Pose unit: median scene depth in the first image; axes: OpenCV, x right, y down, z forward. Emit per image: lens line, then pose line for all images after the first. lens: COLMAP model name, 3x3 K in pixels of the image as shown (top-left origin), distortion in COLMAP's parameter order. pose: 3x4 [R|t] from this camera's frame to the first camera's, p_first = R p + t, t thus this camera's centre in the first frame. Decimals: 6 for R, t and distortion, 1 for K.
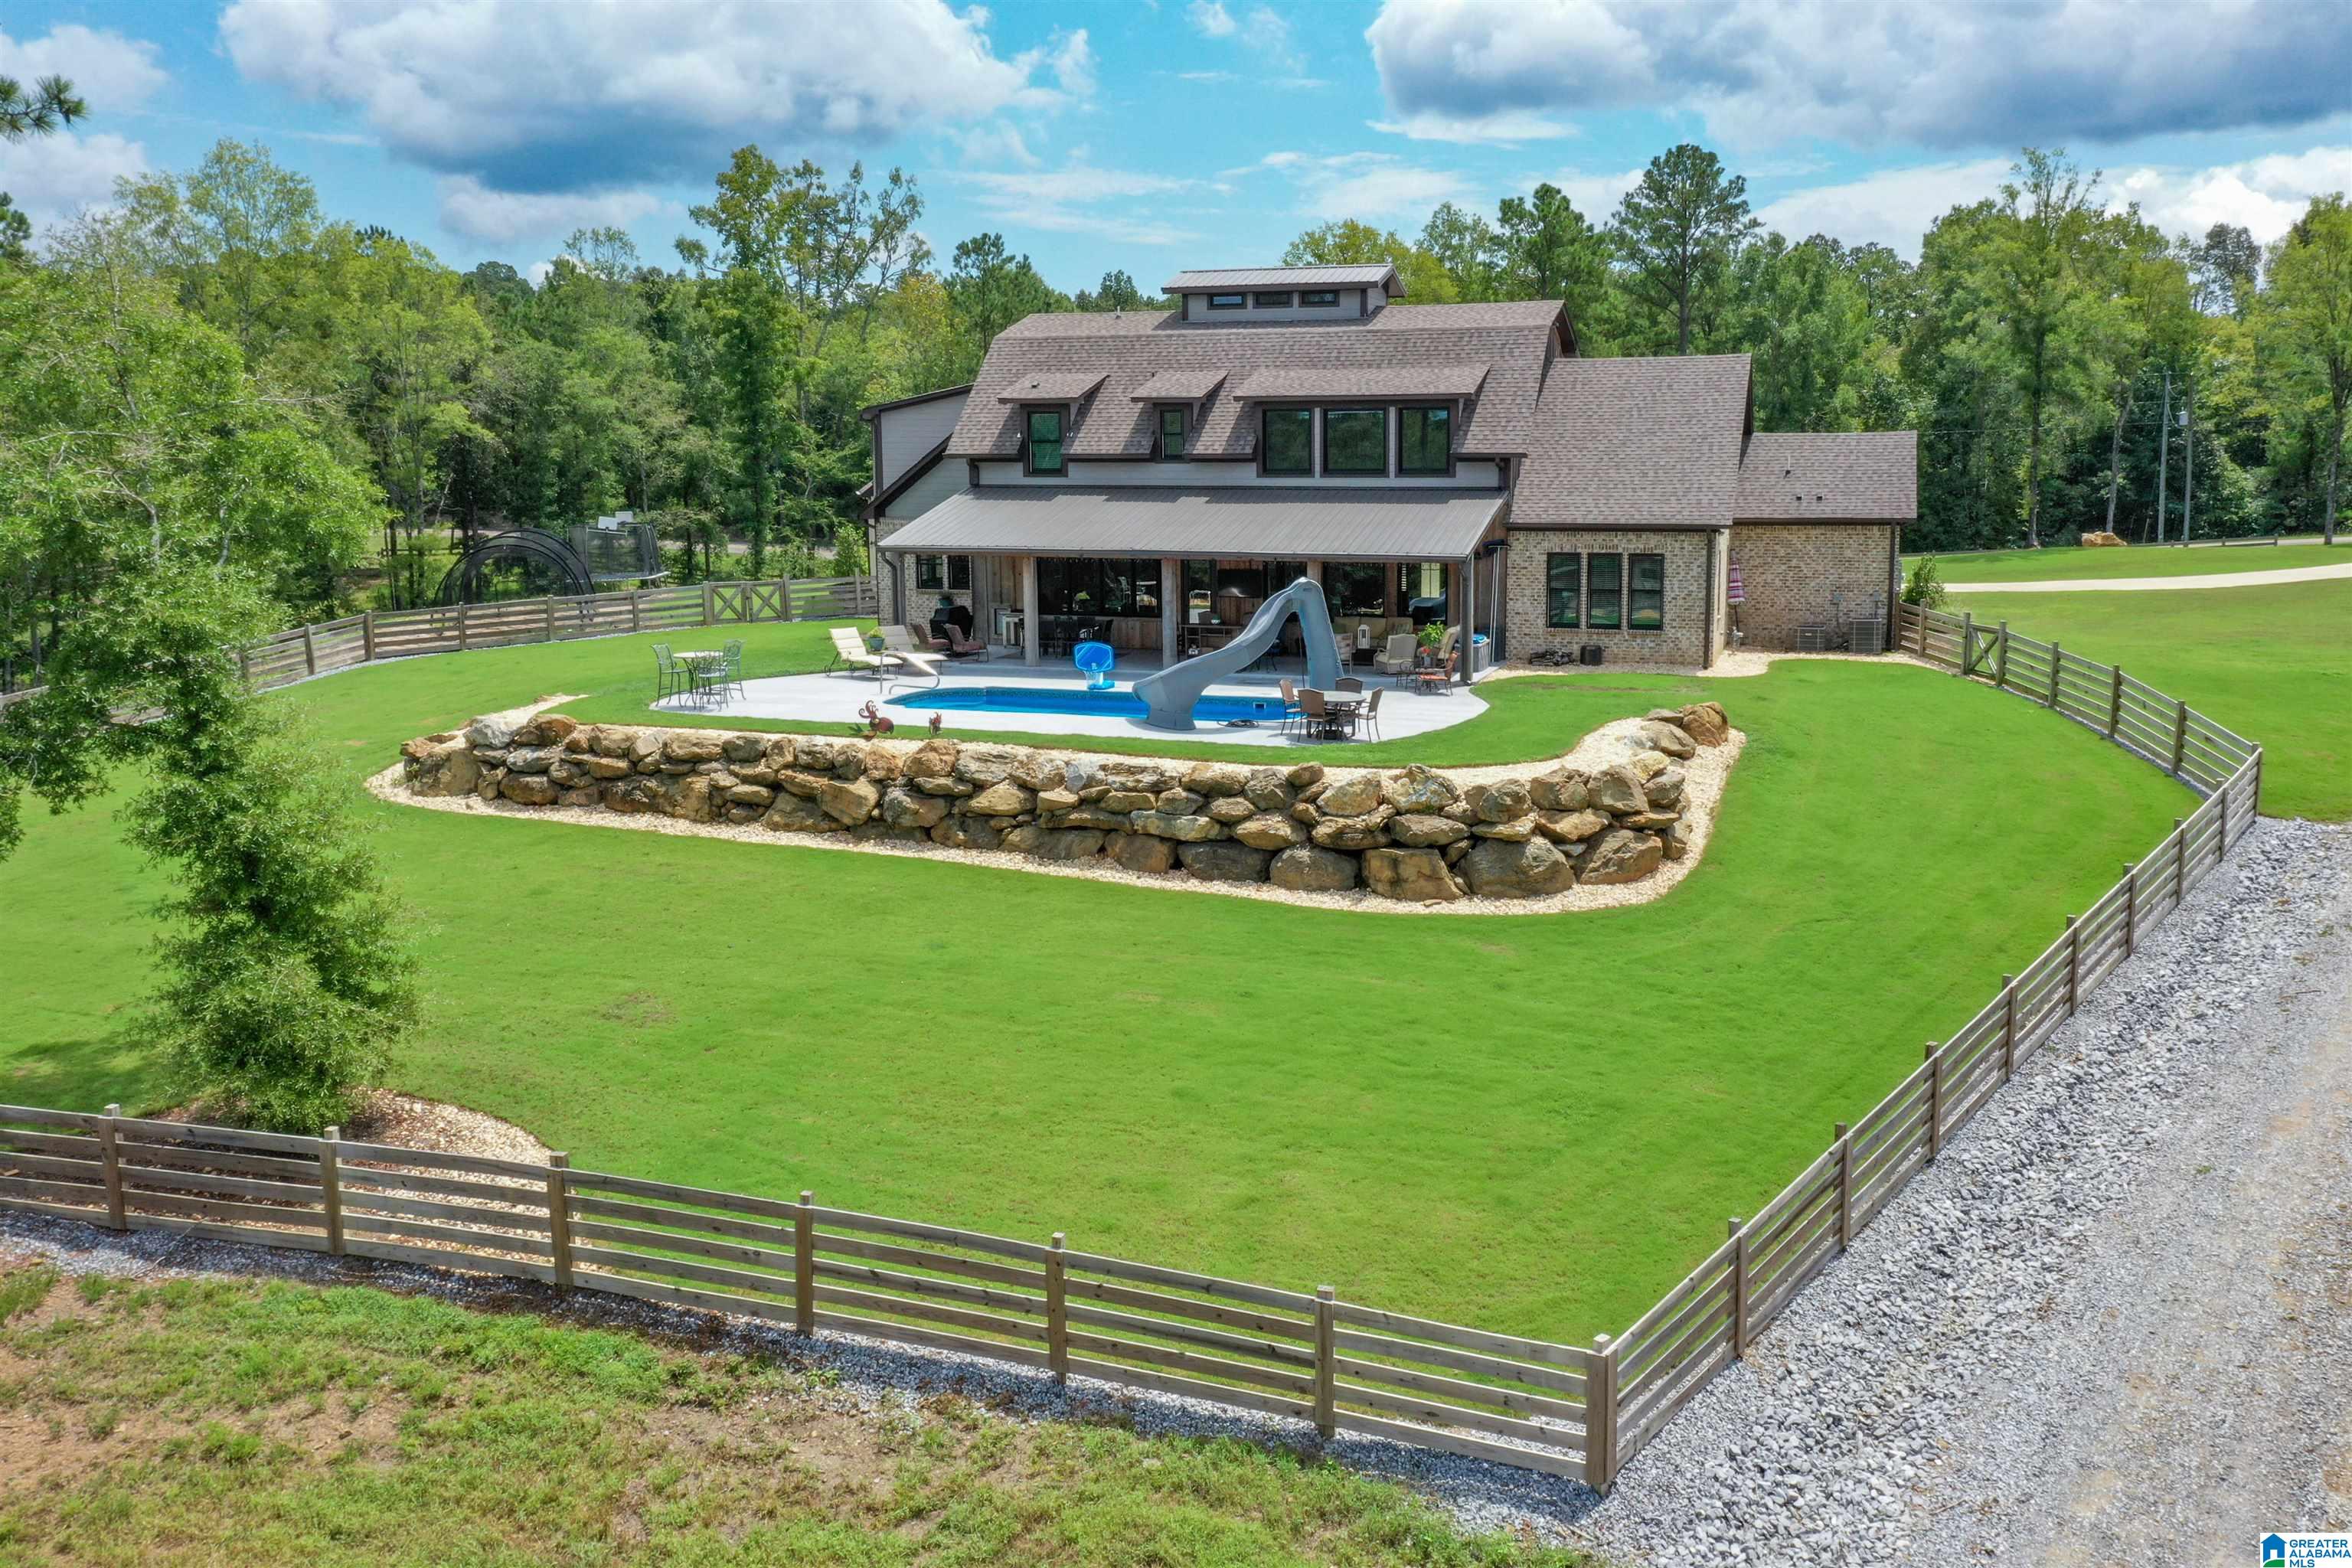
lens RADIAL K [[1936.9, 0, 1254.8], [0, 1936.9, 719.3], [0, 0, 1]] dist [0.013260, -0.002511]
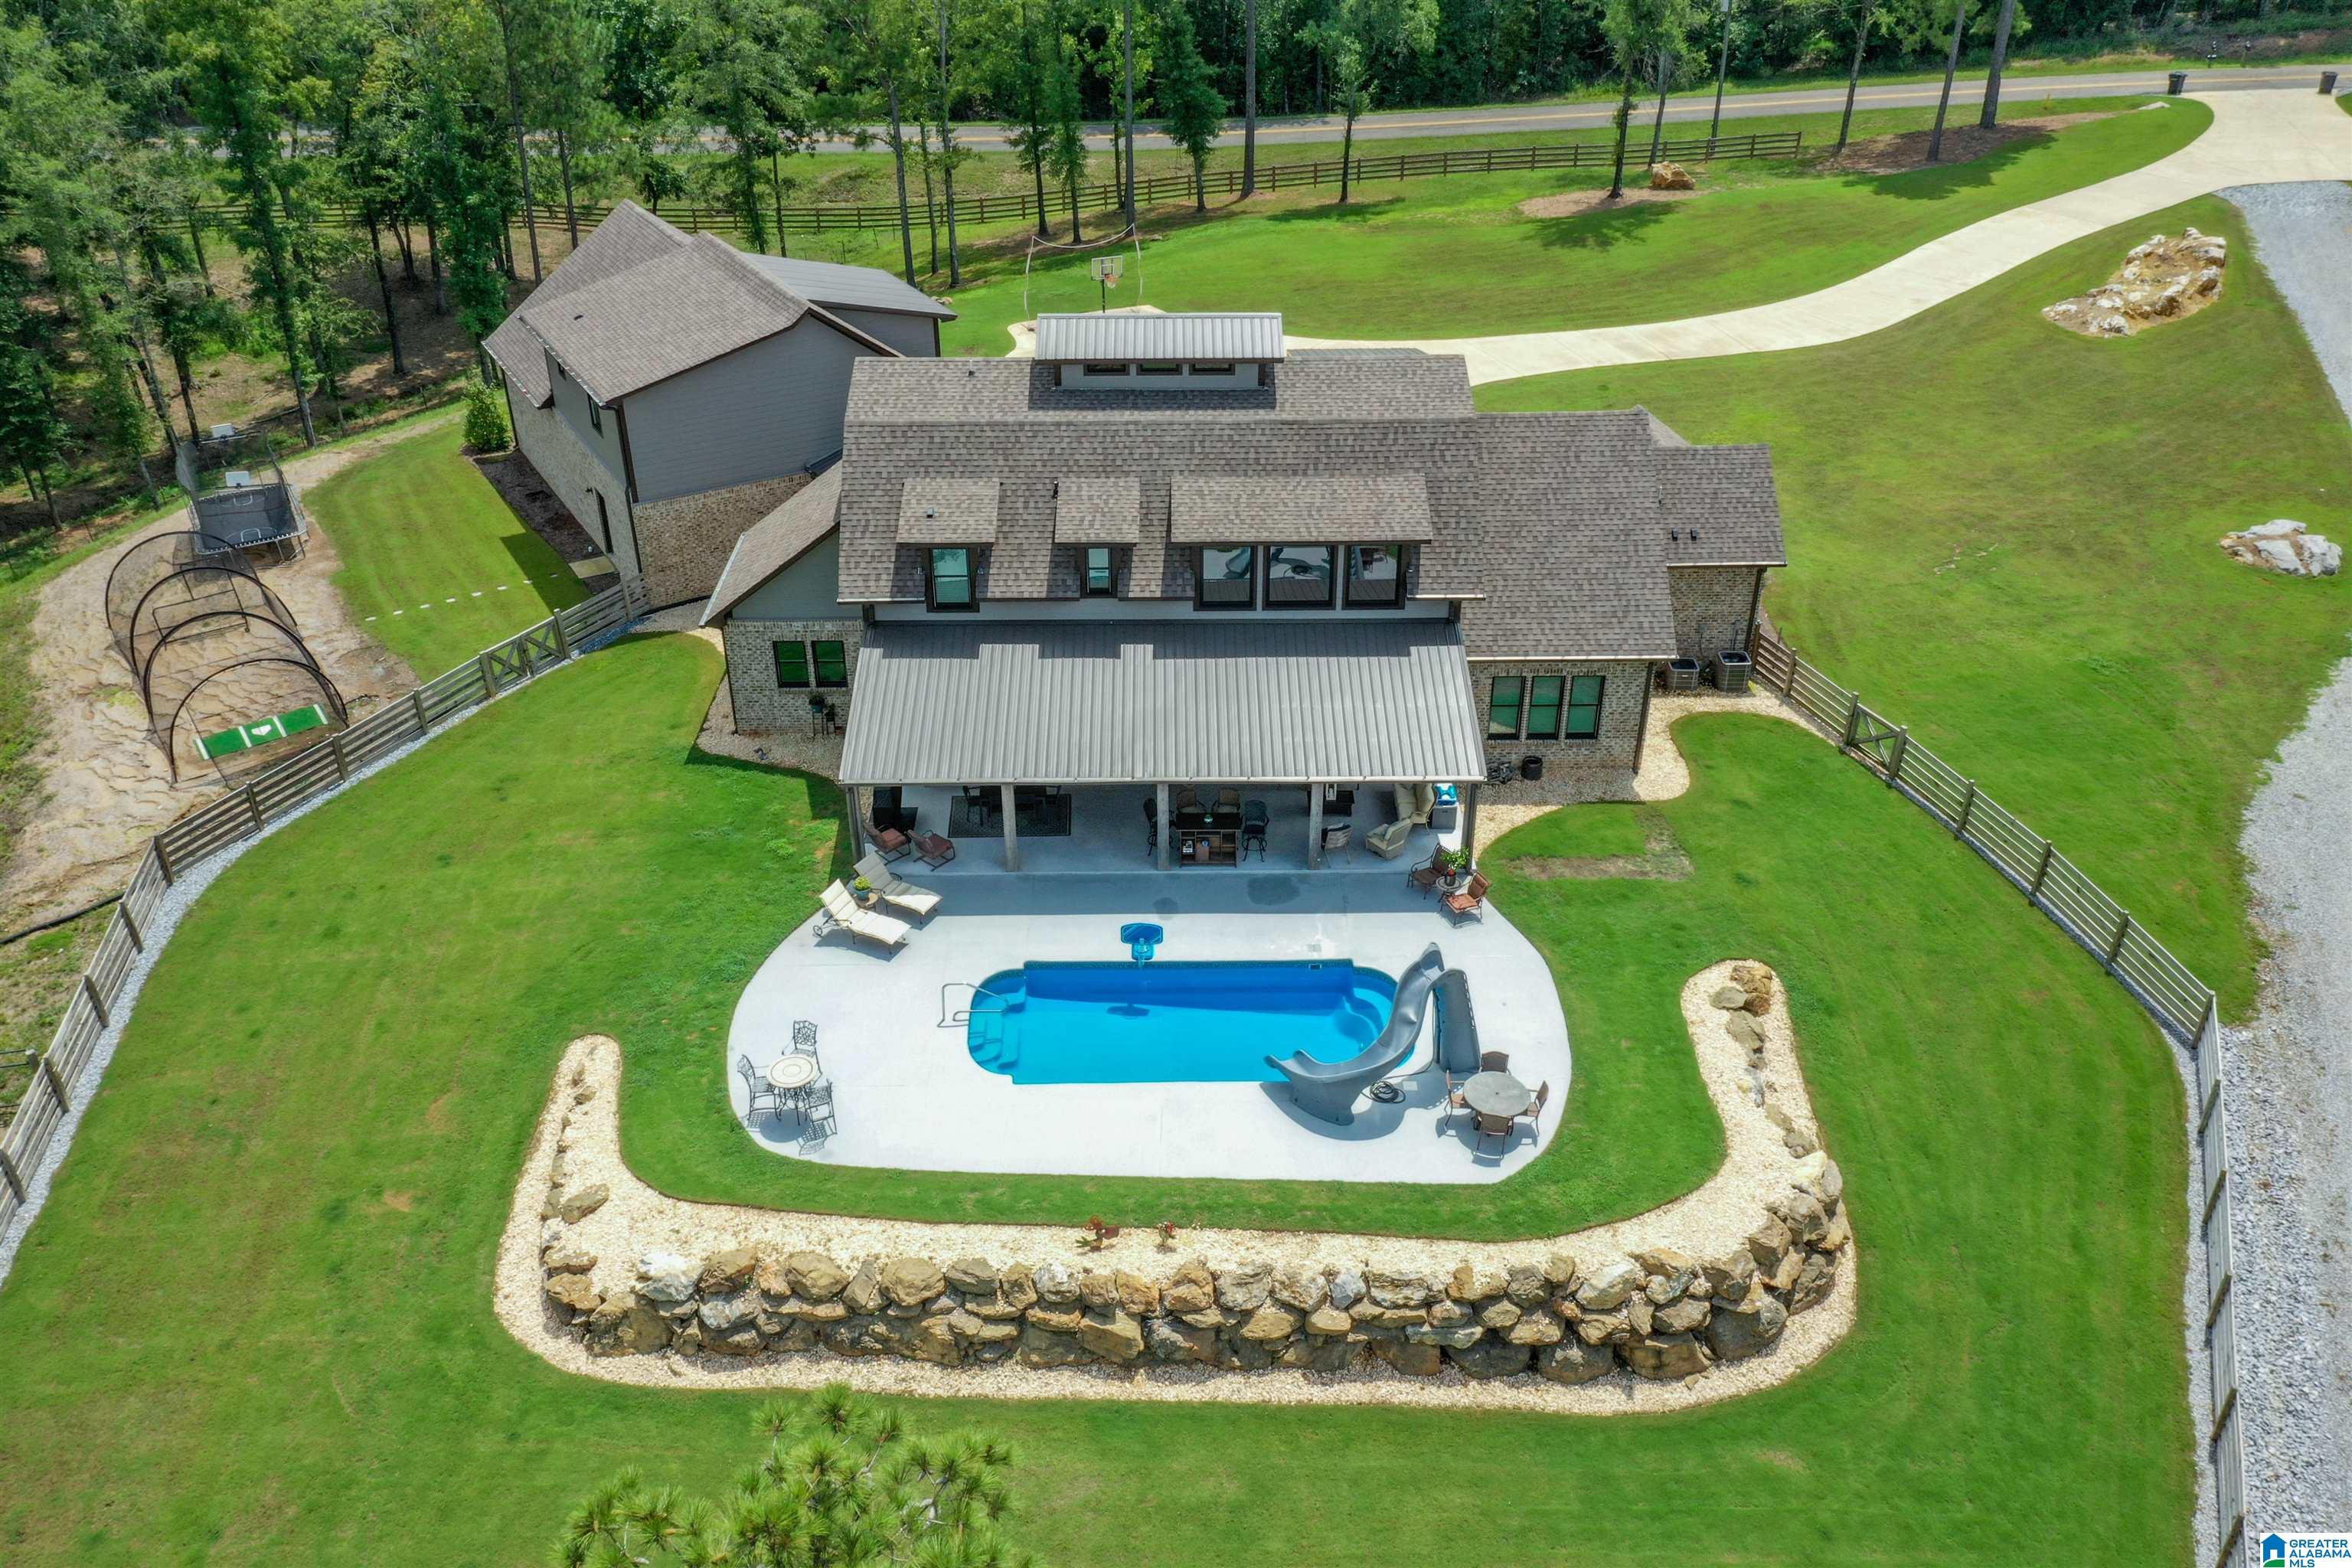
lens RADIAL K [[1861.5, 0, 1171.0], [0, 1861.5, 792.4], [0, 0, 1]] dist [0.013341, -0.006074]
pose [[0.950488, -0.165115, 0.263266, -0.333497], [0.043160, 0.909097, 0.414343, -0.532287], [-0.307749, -0.382466, 0.871212, 0.210336]]
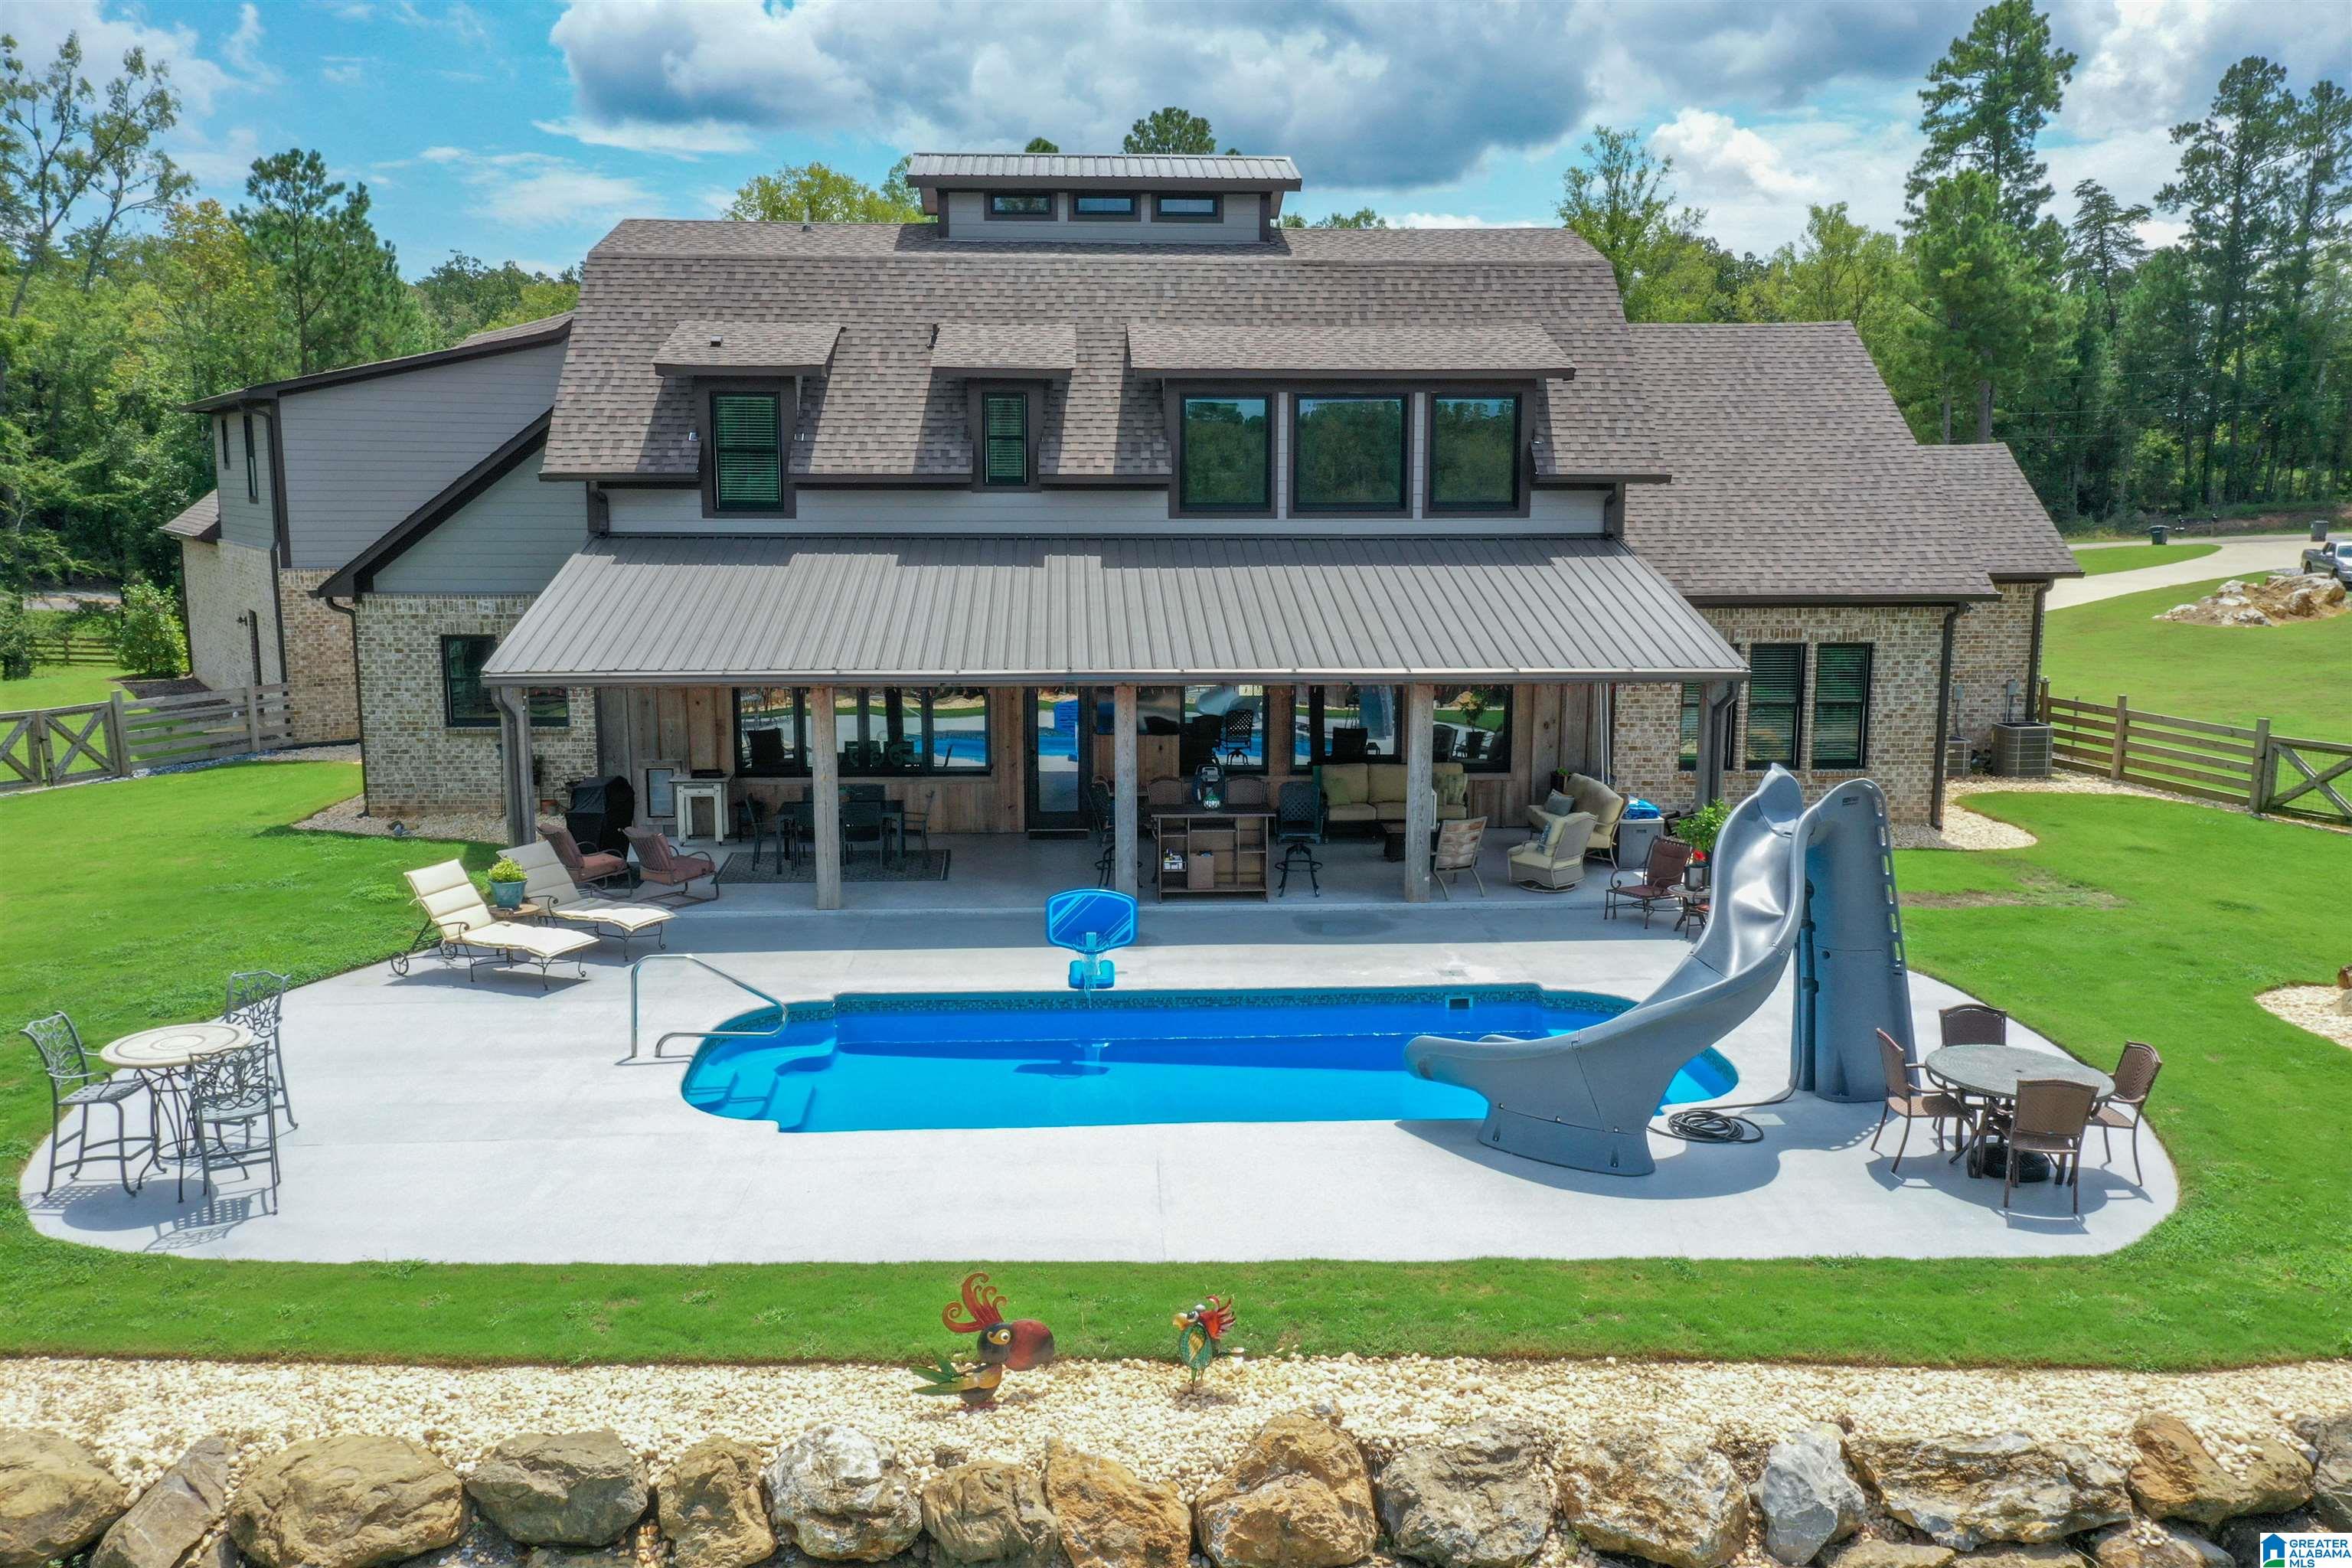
lens RADIAL K [[1861.5, 0, 1171.0], [0, 1861.5, 792.4], [0, 0, 1]] dist [0.013341, -0.006074]
pose [[0.932949, -0.057729, 0.355349, -0.240293], [0.044643, 0.997992, 0.044923, -0.088098], [-0.357229, -0.026046, 0.933654, 0.627617]]
